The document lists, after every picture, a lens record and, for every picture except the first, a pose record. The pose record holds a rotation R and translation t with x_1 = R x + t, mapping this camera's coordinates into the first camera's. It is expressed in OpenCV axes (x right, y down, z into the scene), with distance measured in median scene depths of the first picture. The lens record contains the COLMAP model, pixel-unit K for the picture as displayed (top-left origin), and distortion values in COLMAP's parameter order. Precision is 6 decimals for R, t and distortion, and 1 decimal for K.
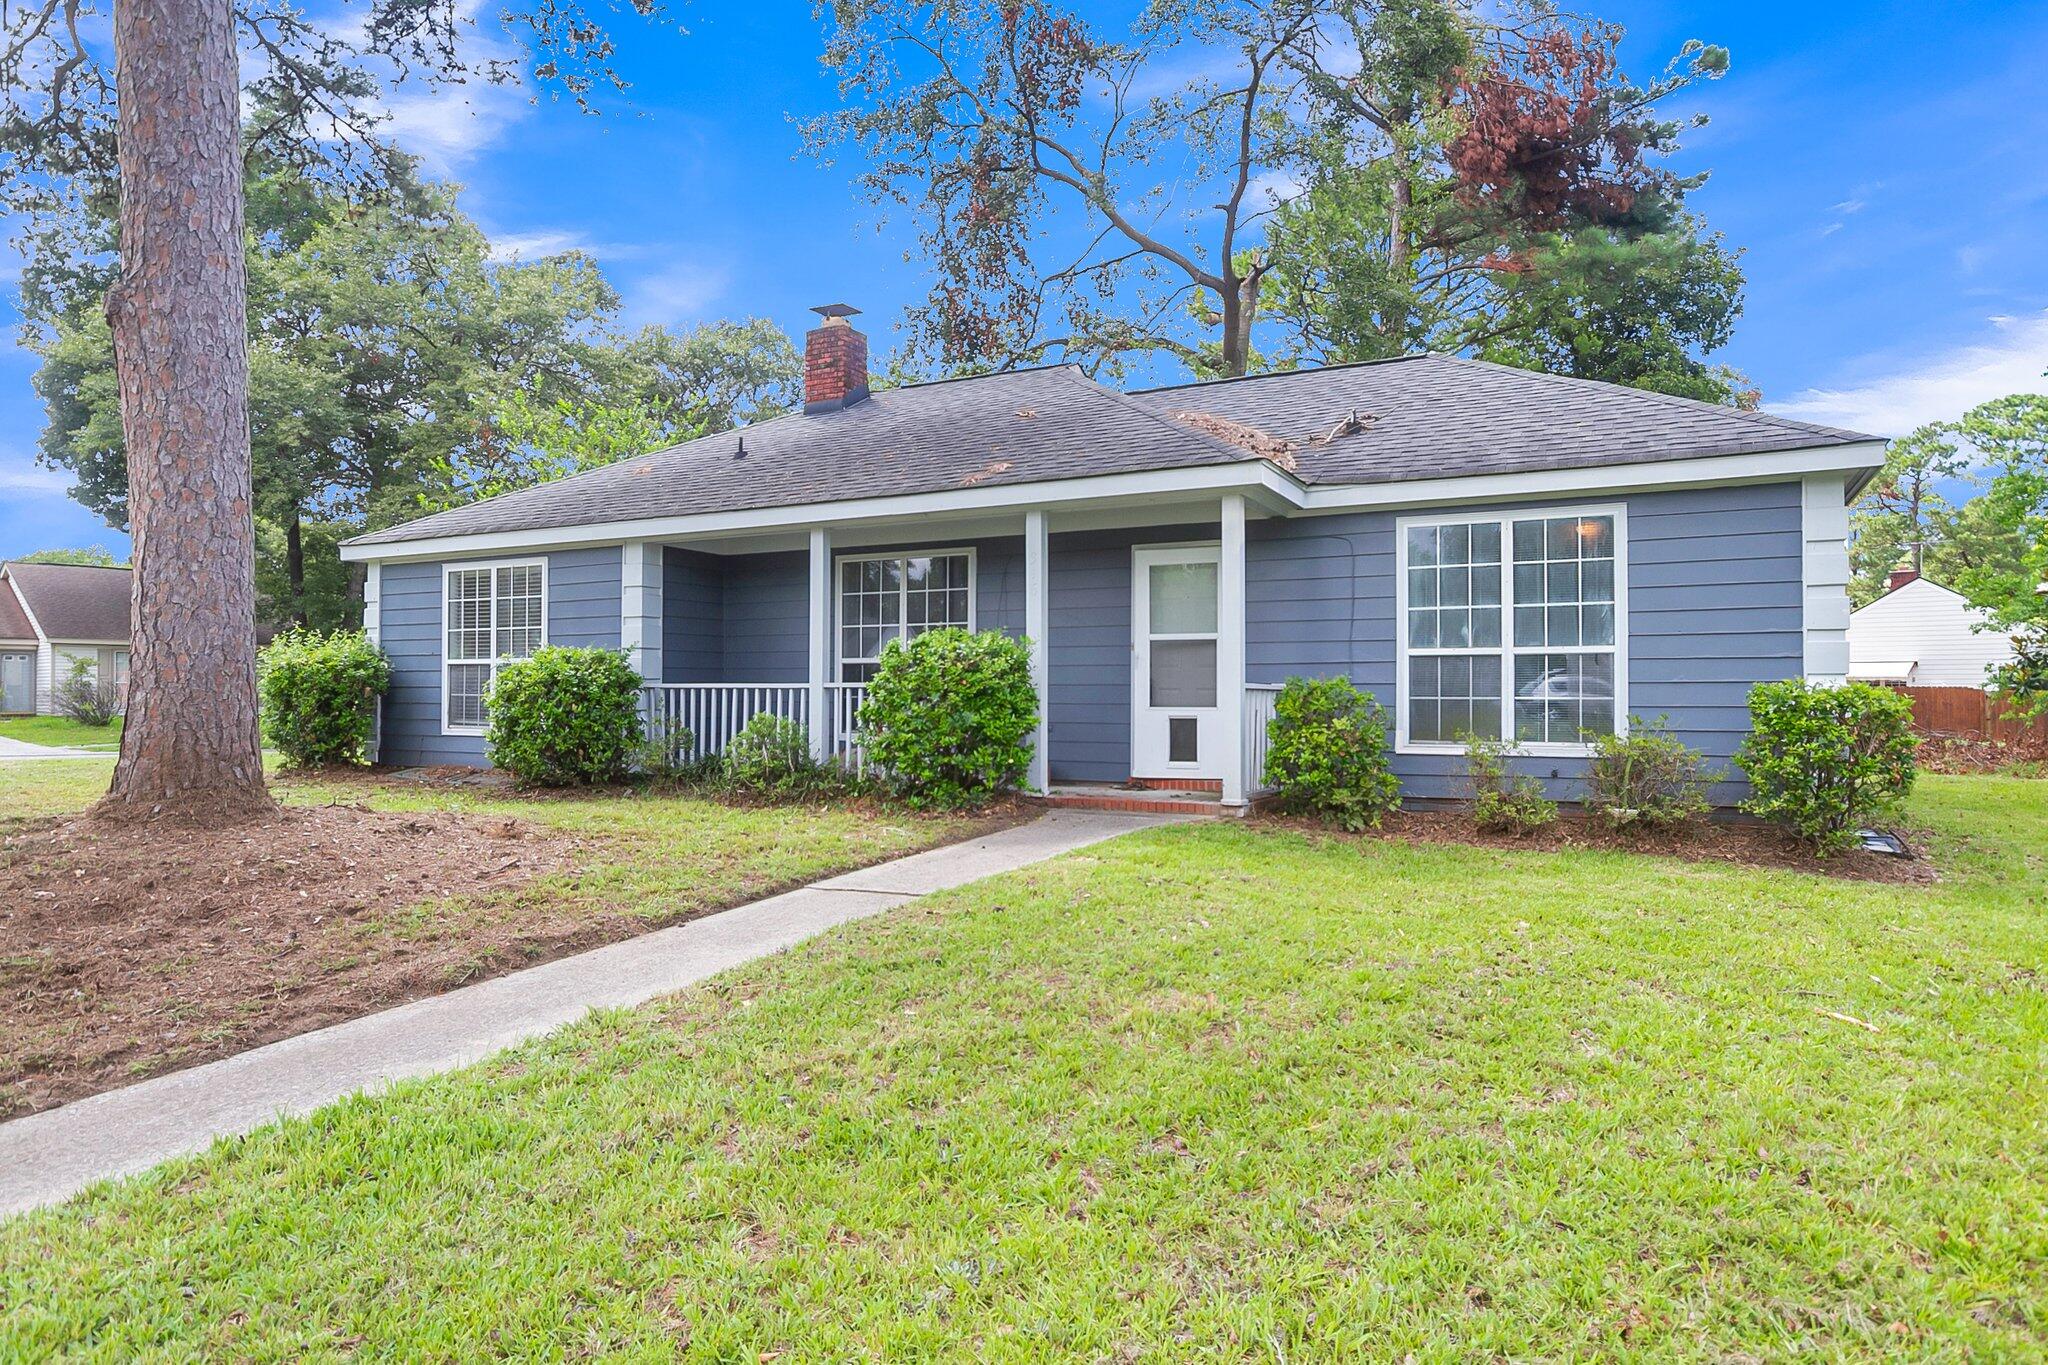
lens RADIAL K [[976.8, 0, 1029.8], [0, 976.8, 672.3], [0, 0, 1]] dist [0.001727, 0.000720]
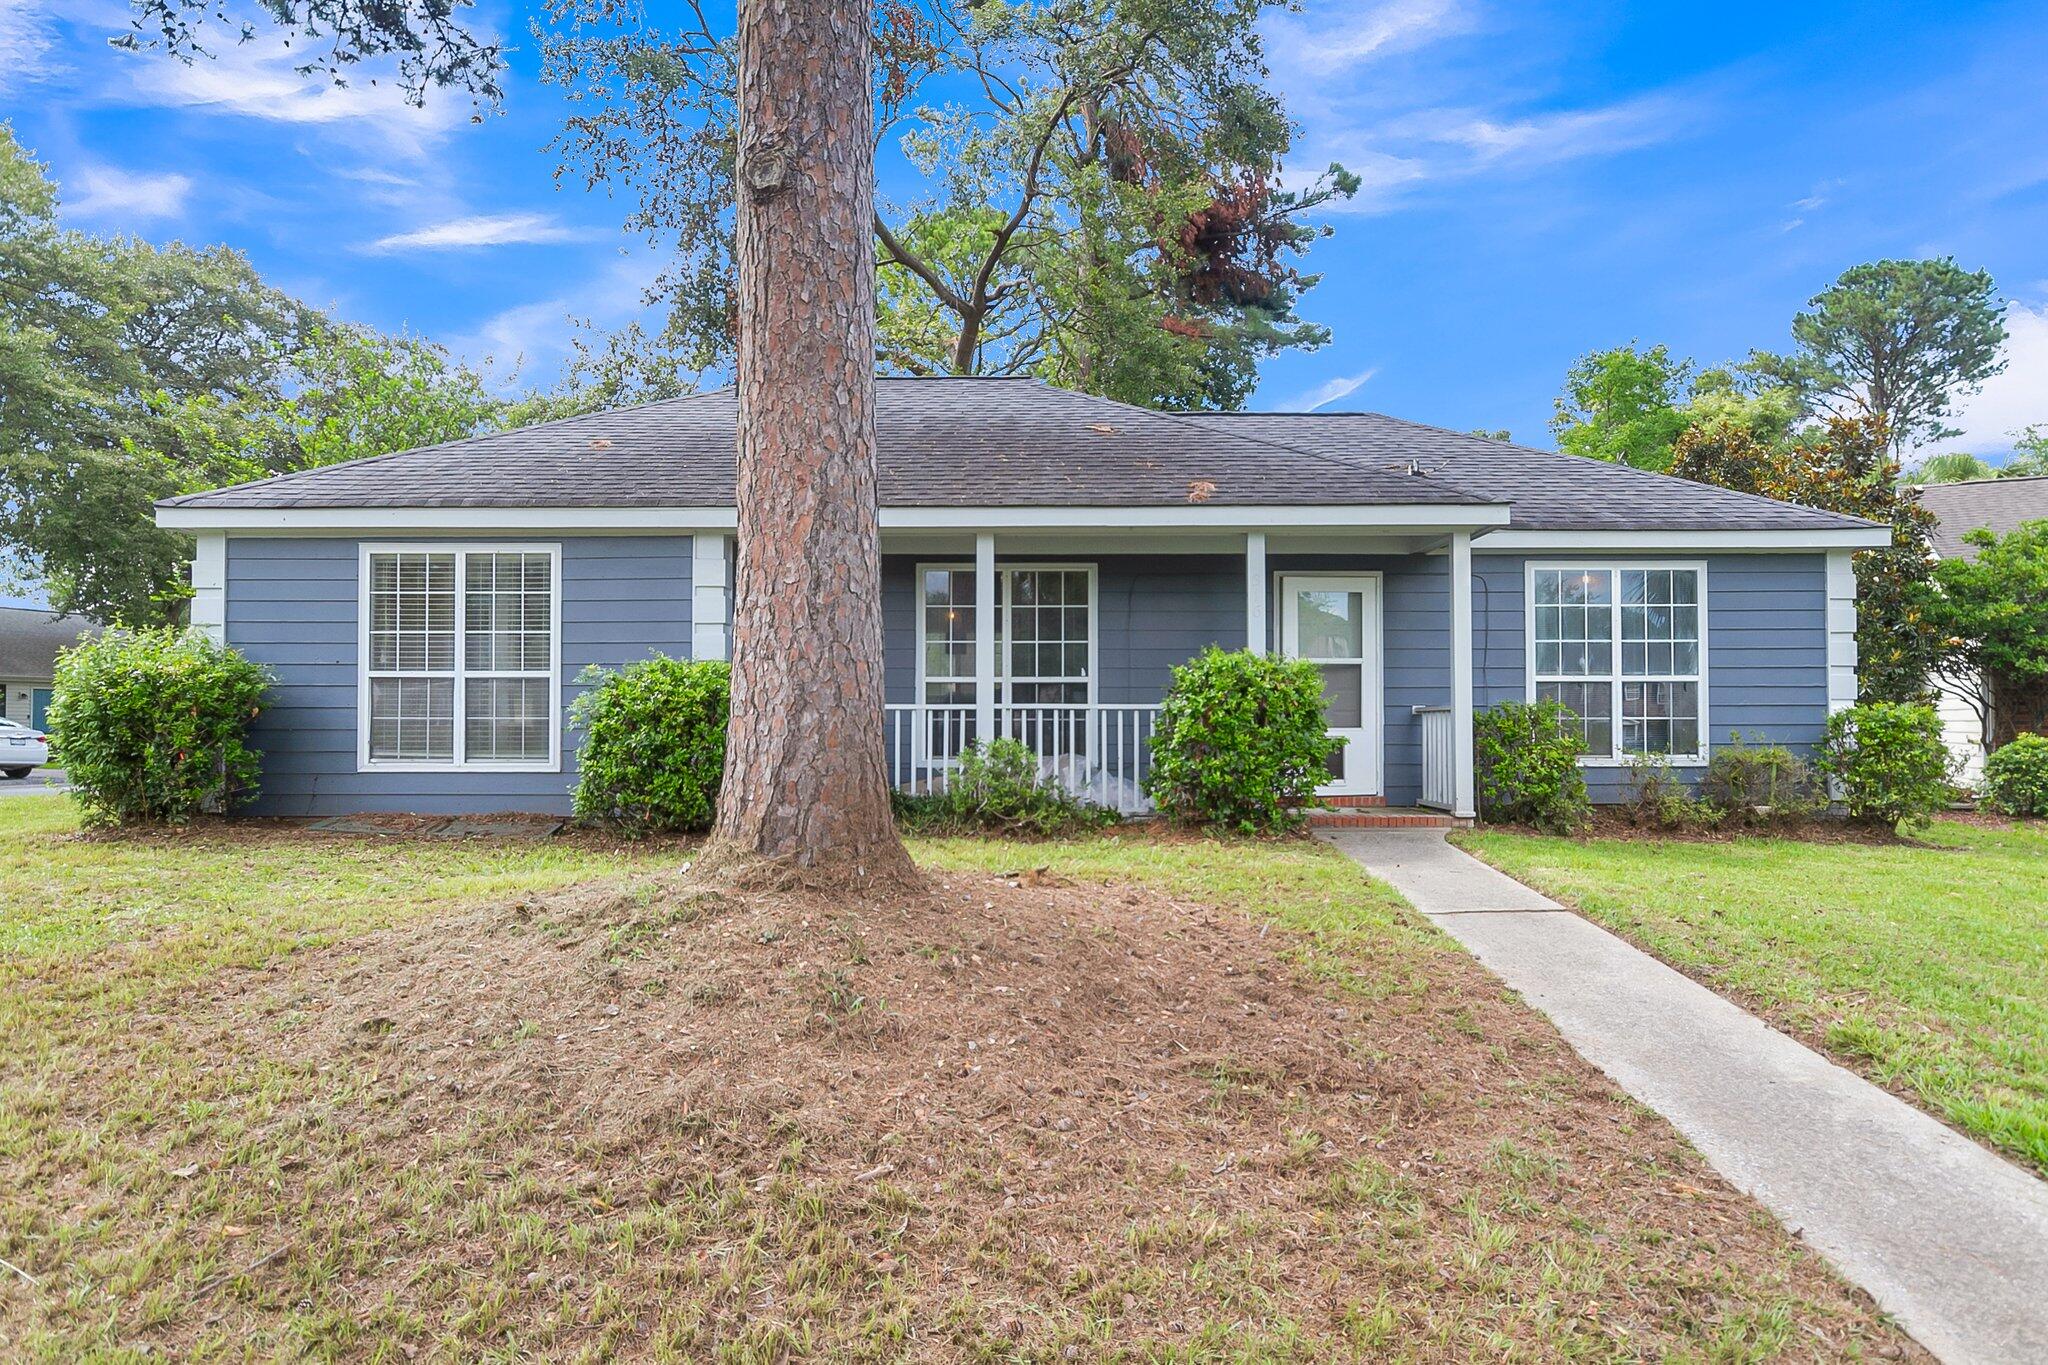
lens RADIAL K [[997.5, 0, 1033.6], [0, 997.5, 692.7], [0, 0, 1]] dist [-0.006182, -0.000328]
pose [[0.922055, 0.007437, 0.386987, -0.534416], [-0.006609, 0.999972, -0.003471, 0.003477], [-0.387002, 0.000643, 0.922079, 0.129975]]
